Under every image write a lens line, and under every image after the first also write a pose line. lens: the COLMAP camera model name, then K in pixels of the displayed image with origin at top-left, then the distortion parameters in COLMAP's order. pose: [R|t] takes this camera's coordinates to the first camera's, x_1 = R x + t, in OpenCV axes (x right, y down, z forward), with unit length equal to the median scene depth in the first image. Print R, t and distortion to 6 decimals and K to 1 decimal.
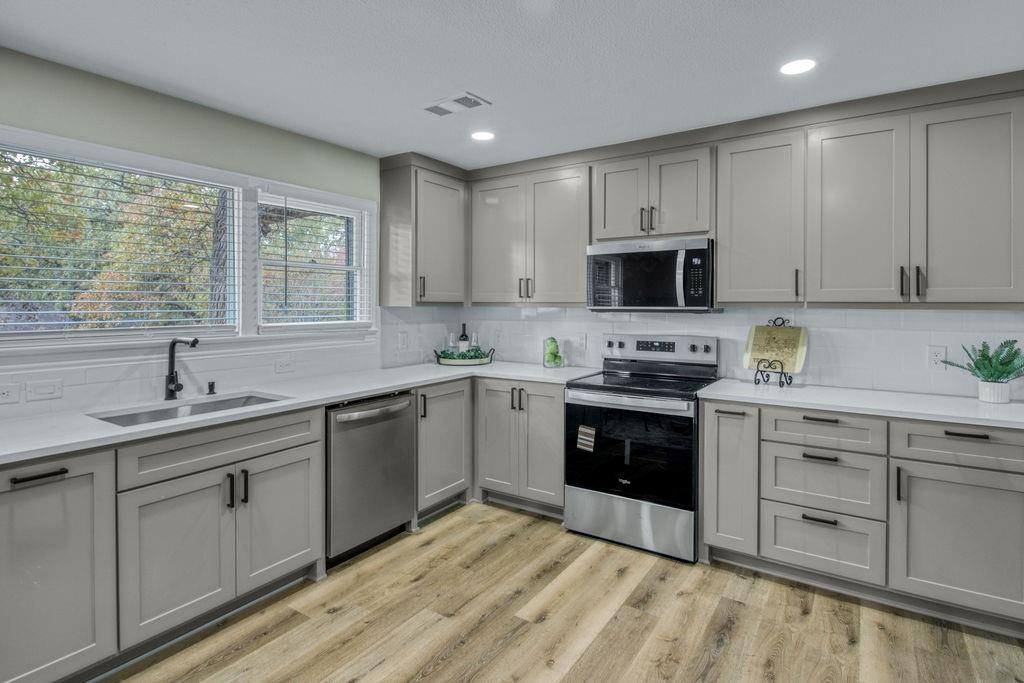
lens RADIAL K [[521.3, 0, 510.2], [0, 521.3, 308.0], [0, 0, 1]] dist [0.002557, -0.009013]
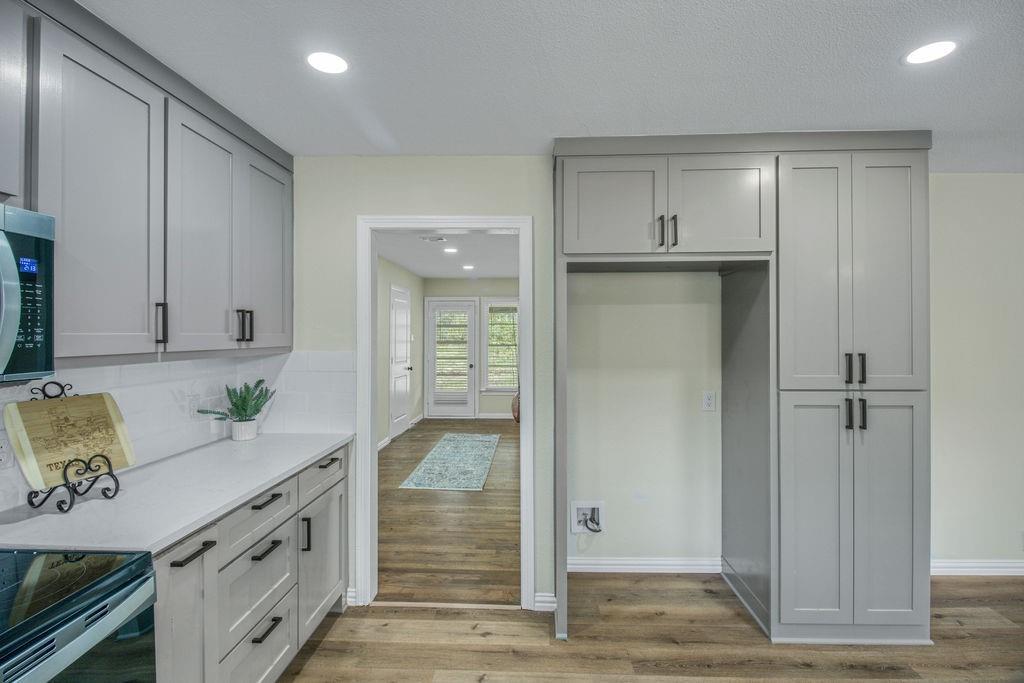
lens RADIAL K [[482.1, 0, 517.3], [0, 482.1, 330.7], [0, 0, 1]] dist [-0.018254, -0.000054]
pose [[-0.522637, 0.004753, 0.852542, -0.175680], [0.006568, 0.999977, -0.001548, -0.032555], [-0.852530, 0.004790, -0.522656, 0.853834]]
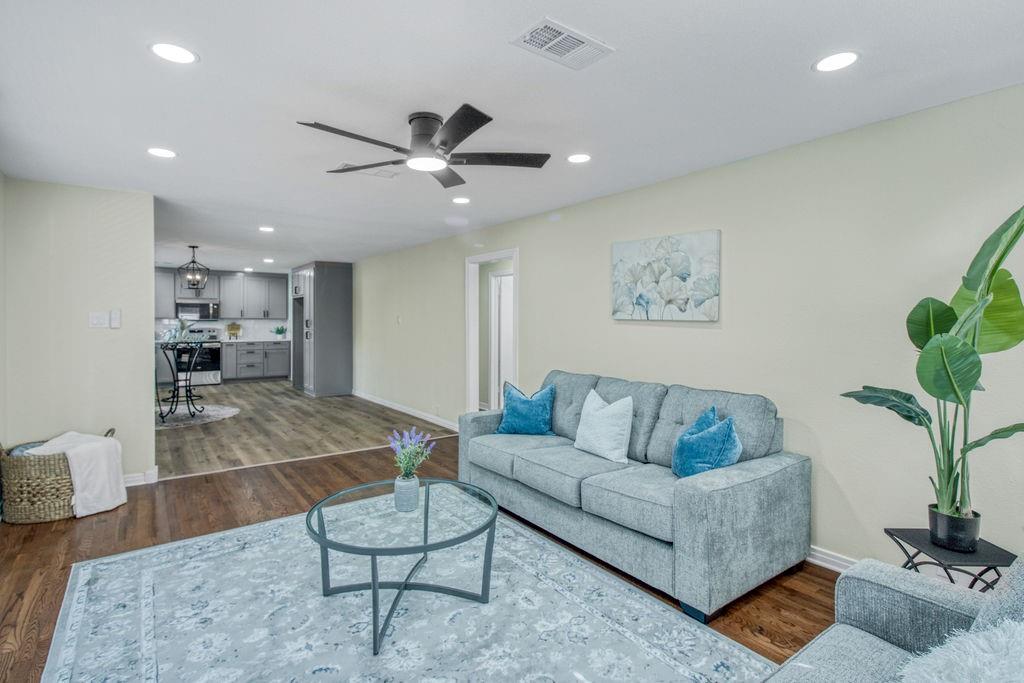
lens RADIAL K [[487.3, 0, 501.3], [0, 487.3, 327.5], [0, 0, 1]] dist [0.032657, -0.012819]
pose [[0.346132, -0.013421, 0.938090, -2.215265], [0.001685, 0.999905, 0.013684, 0.011441], [-0.938184, -0.003155, 0.346121, -2.115600]]
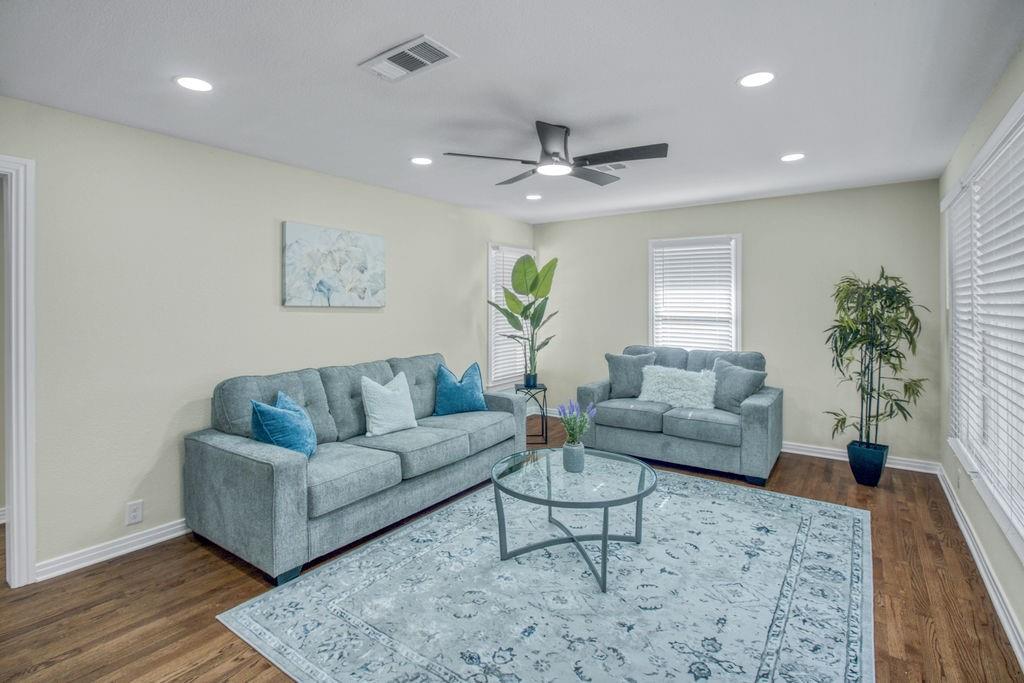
lens RADIAL K [[482.8, 0, 512.0], [0, 482.8, 314.2], [0, 0, 1]] dist [0.002207, -0.000067]
pose [[-0.999051, 0.001457, 0.043521, -1.499448], [0.002444, 0.999741, 0.022636, 0.003692], [-0.043477, 0.022721, -0.998796, -0.861798]]
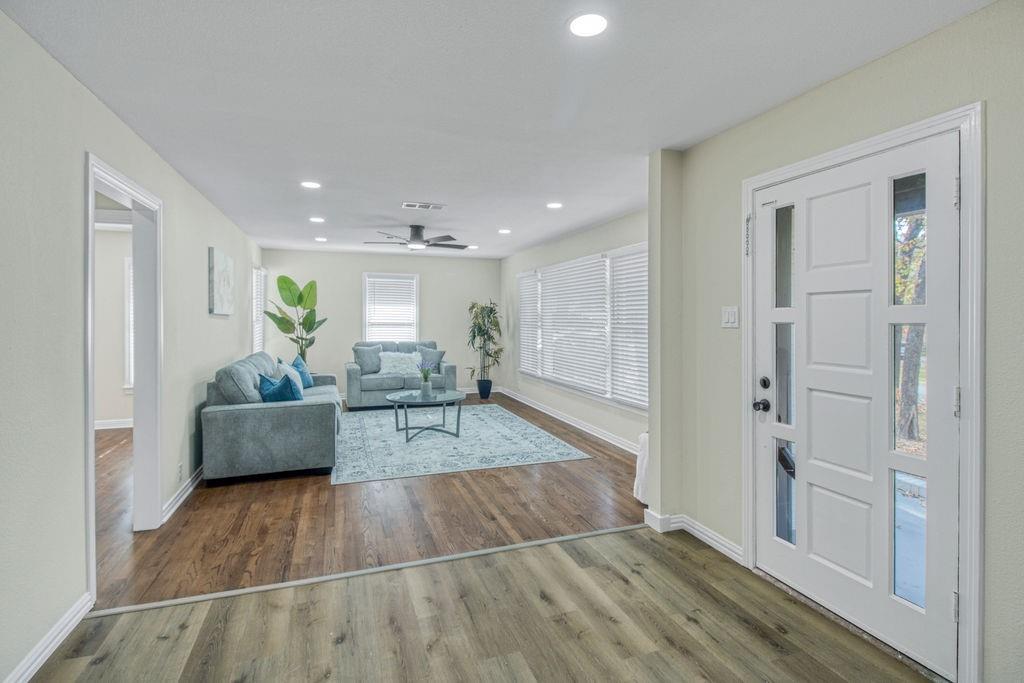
lens RADIAL K [[497.9, 0, 510.2], [0, 497.9, 321.1], [0, 0, 1]] dist [0.001079, 0.000151]
pose [[-0.605783, 0.006091, -0.795607, -0.232560], [-0.006625, 0.999897, 0.012699, 0.005308], [0.795602, 0.012963, -0.605681, -0.344830]]
